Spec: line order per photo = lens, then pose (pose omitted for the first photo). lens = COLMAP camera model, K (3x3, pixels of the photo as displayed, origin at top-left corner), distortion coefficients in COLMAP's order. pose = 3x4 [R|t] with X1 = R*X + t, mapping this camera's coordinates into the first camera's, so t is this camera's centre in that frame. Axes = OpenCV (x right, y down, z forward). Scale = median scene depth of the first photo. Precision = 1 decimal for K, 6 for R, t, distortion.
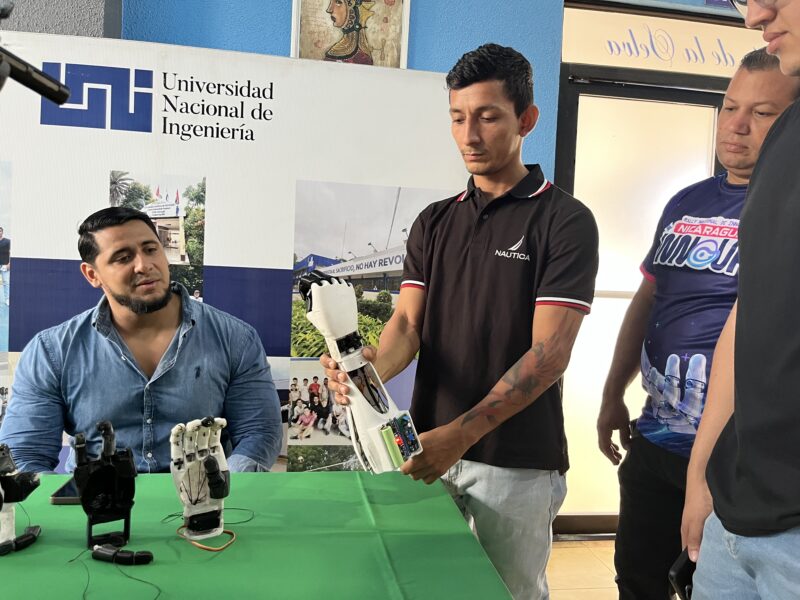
lens RADIAL K [[604.6, 0, 400.0], [0, 604.6, 300.0], [0, 0, 1]] dist [0.058543, -0.098684]
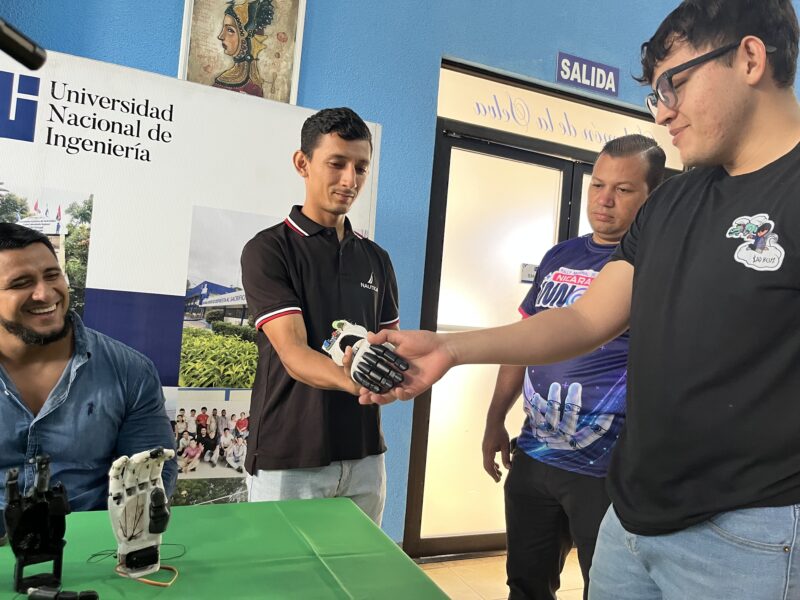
lens RADIAL K [[601.8, 0, 402.7], [0, 601.8, 304.9], [0, 0, 1]] dist [0.059499, -0.095089]
pose [[0.963572, 0.039857, 0.264461, -0.098802], [-0.029041, 0.998579, -0.044686, -0.003146], [-0.265866, 0.035378, 0.963361, -0.026847]]
